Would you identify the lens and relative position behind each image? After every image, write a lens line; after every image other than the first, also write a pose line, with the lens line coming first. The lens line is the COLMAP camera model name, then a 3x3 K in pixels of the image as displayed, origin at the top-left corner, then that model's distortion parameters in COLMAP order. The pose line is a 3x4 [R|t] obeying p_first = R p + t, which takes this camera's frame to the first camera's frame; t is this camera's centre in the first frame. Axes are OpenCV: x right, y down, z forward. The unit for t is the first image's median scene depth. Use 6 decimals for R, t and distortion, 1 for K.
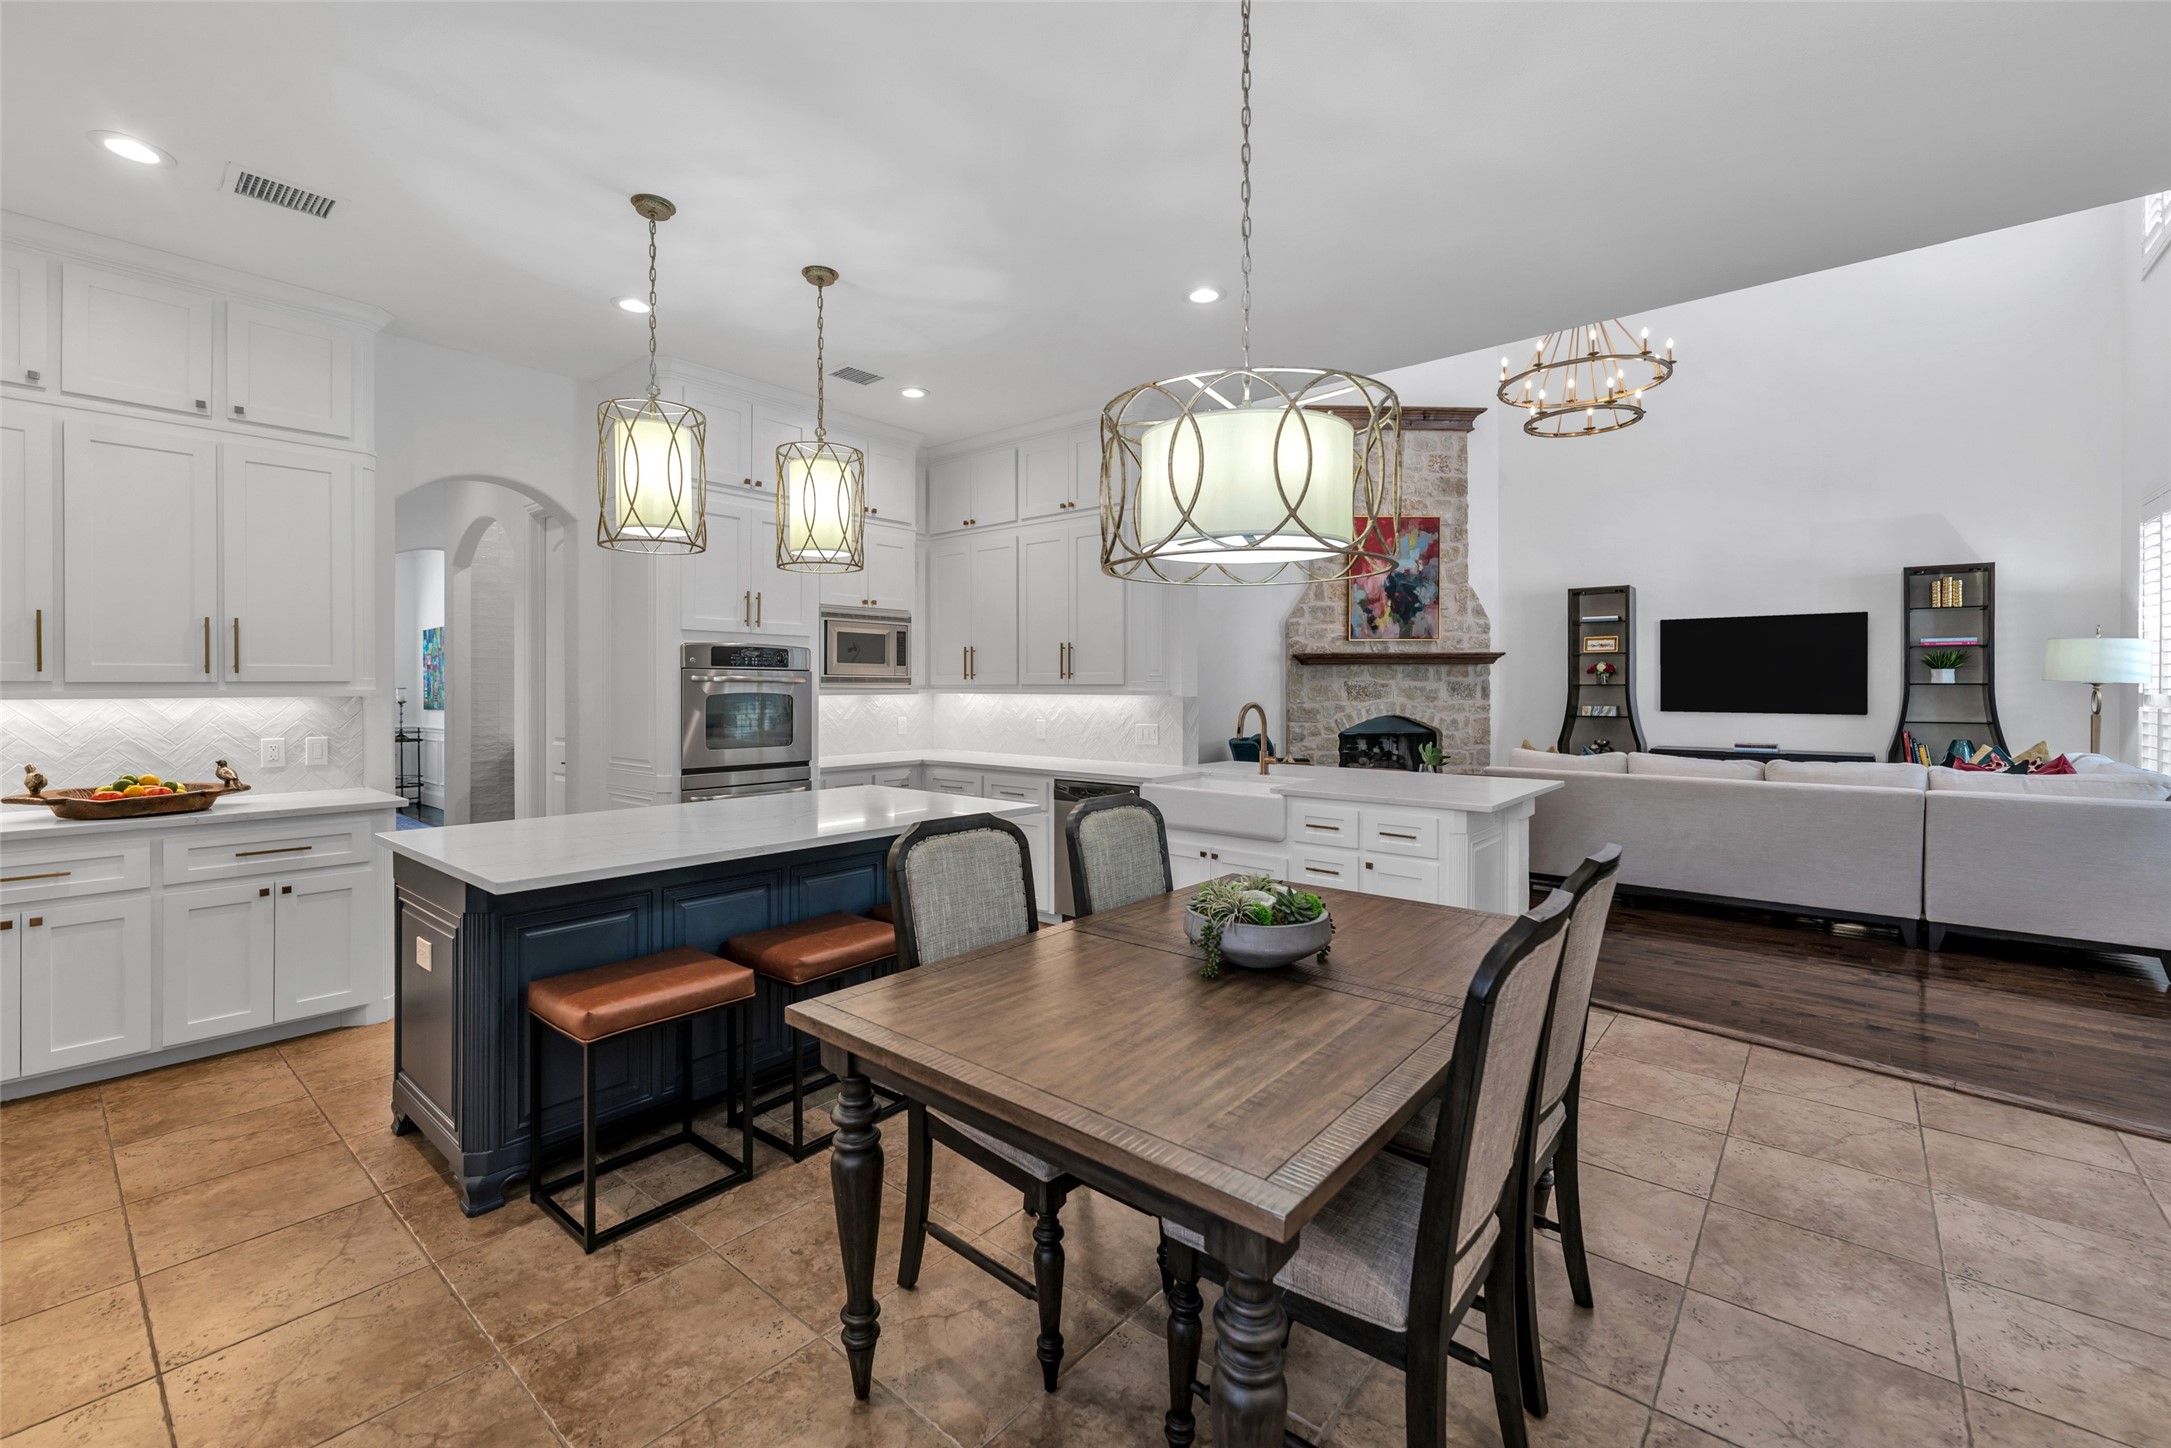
lens RADIAL K [[895.2, 0, 1084.8], [0, 895.2, 688.9], [0, 0, 1]] dist [-0.000167, -0.000013]
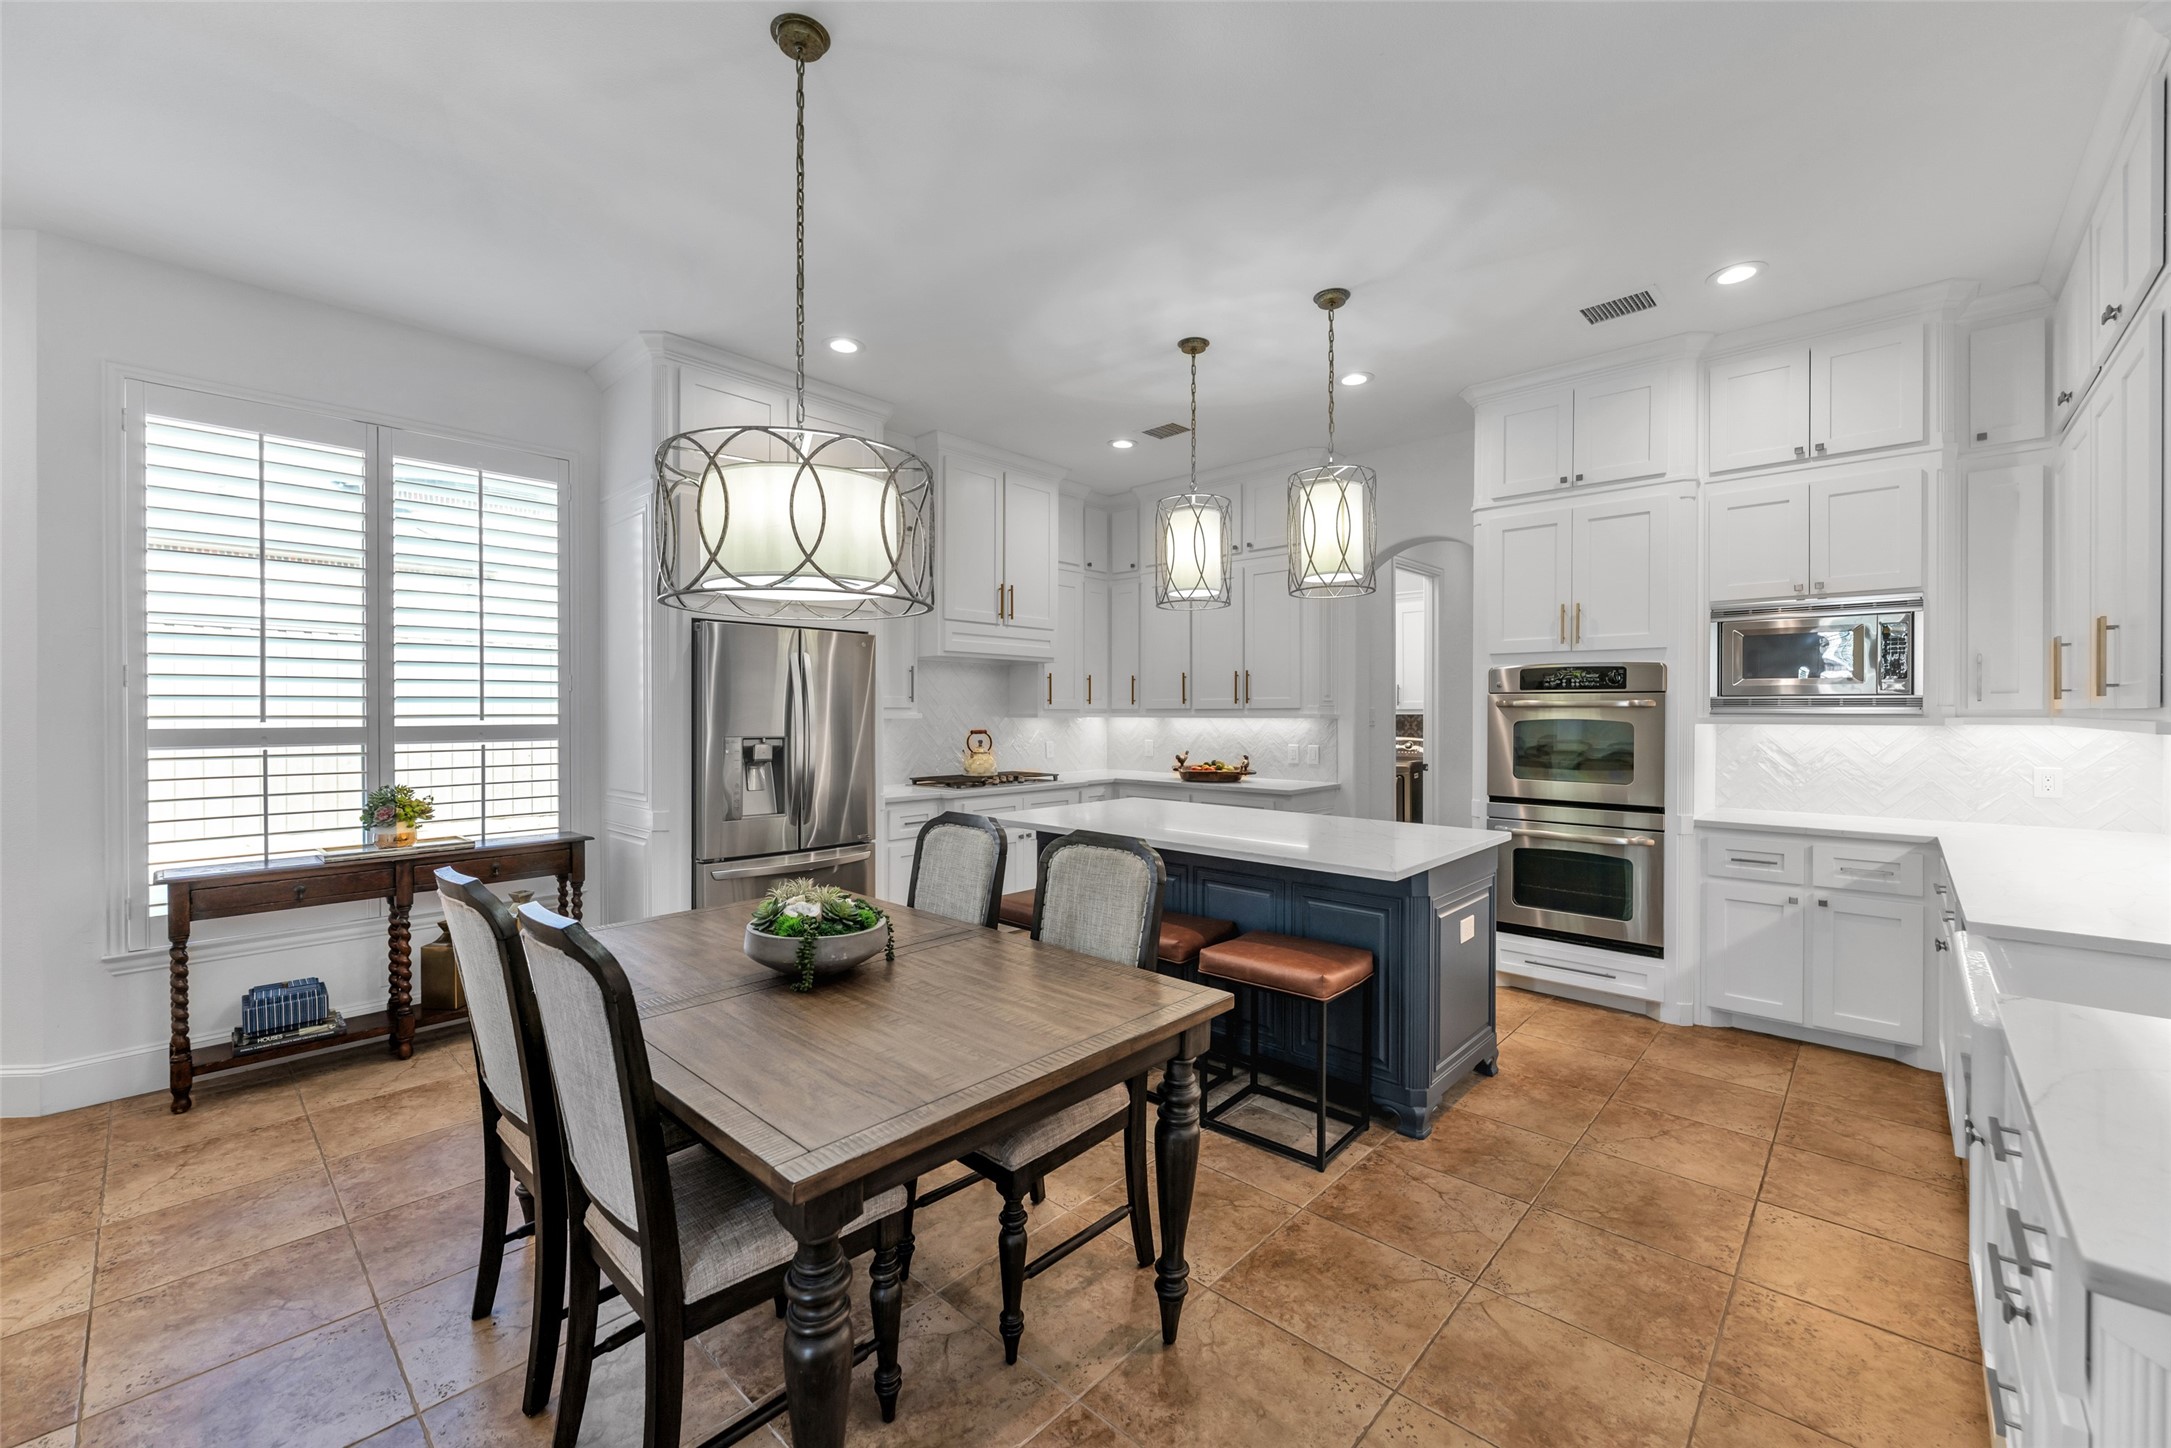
lens RADIAL K [[870.7, 0, 1074.7], [0, 870.7, 712.9], [0, 0, 1]] dist [0.001820, 0.000264]
pose [[-0.054694, 0.003309, -0.998498, 0.456742], [-0.002965, 0.999990, 0.003476, -0.003119], [0.998499, 0.003151, -0.054684, 0.508063]]
